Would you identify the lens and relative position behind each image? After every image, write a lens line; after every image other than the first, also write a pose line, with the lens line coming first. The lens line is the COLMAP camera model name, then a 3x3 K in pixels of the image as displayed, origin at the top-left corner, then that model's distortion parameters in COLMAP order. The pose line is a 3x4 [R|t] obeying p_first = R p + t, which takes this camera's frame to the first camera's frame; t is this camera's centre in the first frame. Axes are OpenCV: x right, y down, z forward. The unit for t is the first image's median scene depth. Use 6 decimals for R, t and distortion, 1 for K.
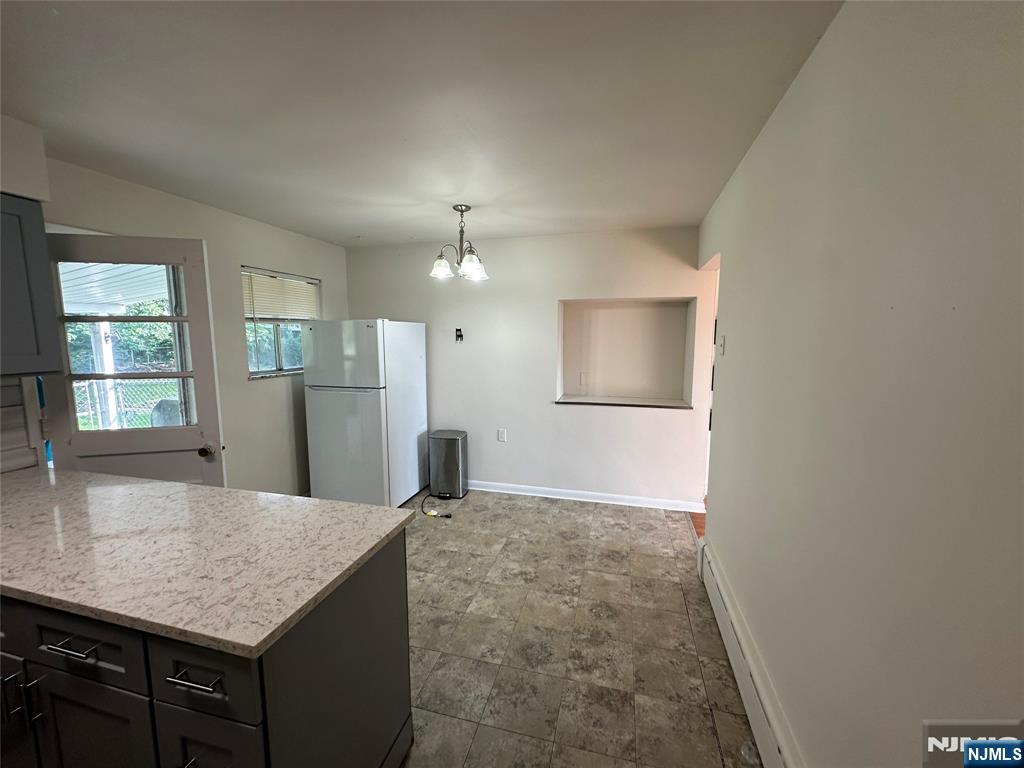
lens RADIAL K [[408.3, 0, 512.0], [0, 408.3, 384.0], [0, 0, 1]] dist [0.001893, 0.000416]
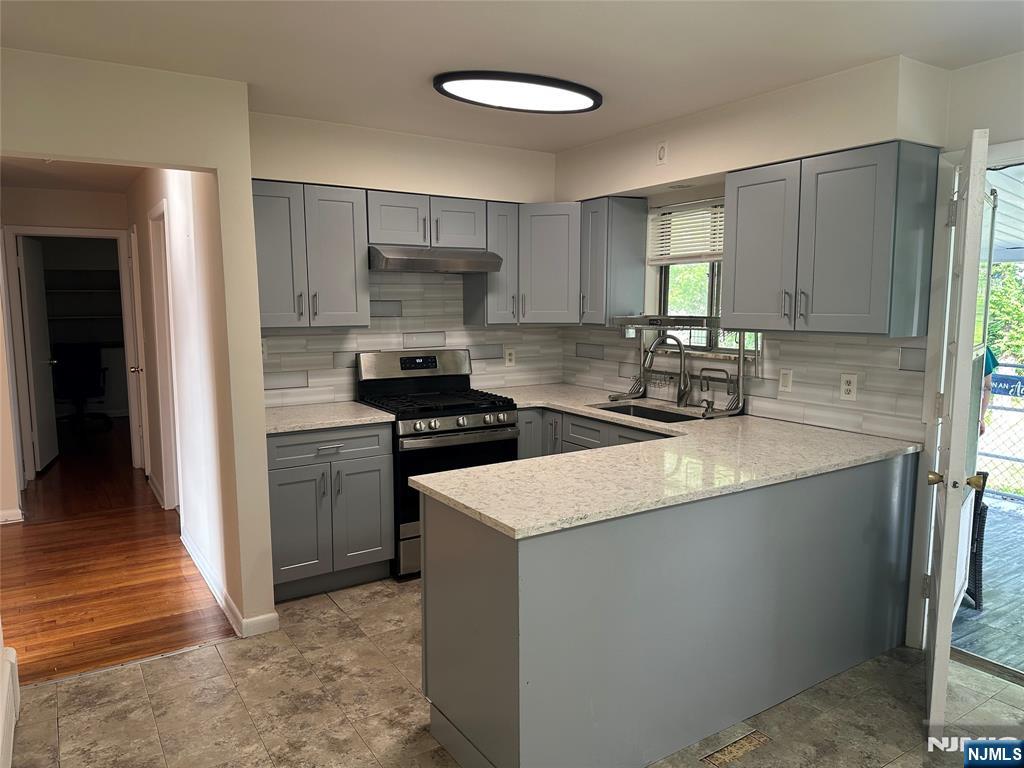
lens RADIAL K [[713.5, 0, 512.0], [0, 713.5, 384.0], [0, 0, 1]] dist [0.128103, -0.185121]
pose [[-0.665787, 0.093715, -0.740233, 0.871755], [-0.081419, 0.977032, 0.196924, -0.254878], [0.741686, 0.191378, -0.642865, 2.182079]]
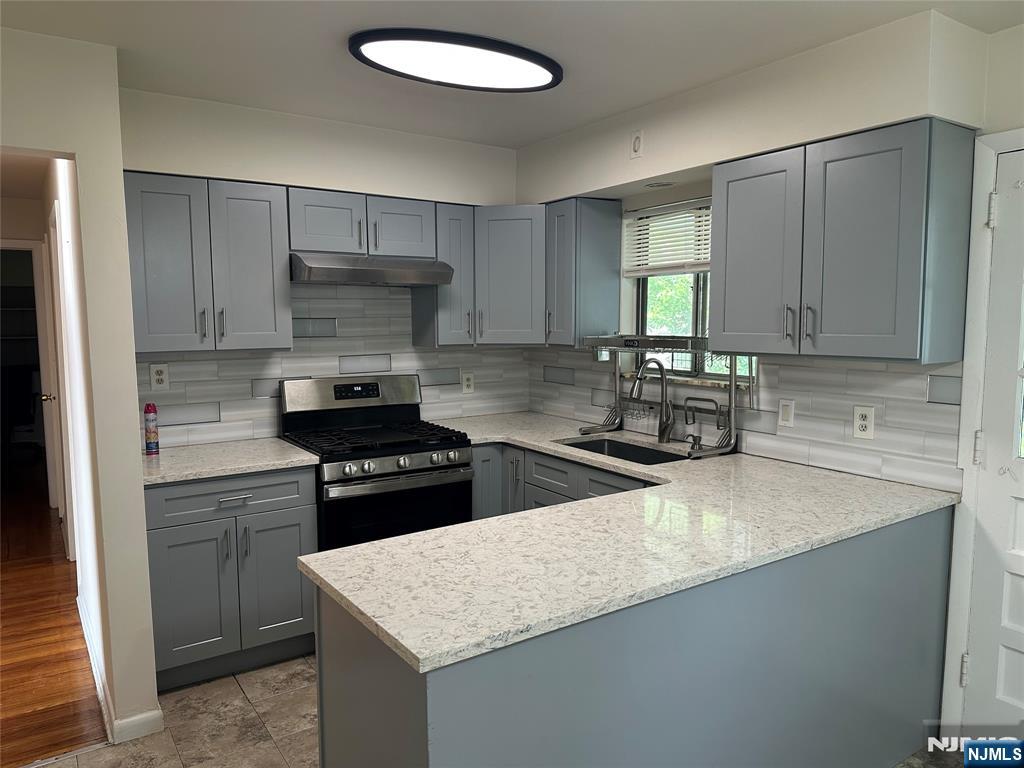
lens RADIAL K [[713.5, 0, 512.0], [0, 713.5, 384.0], [0, 0, 1]] dist [0.128103, -0.185121]
pose [[-0.647637, 0.078842, -0.757859, 0.410551], [-0.081357, 0.981791, 0.171663, -0.223812], [0.757593, 0.172833, -0.629430, 1.935806]]
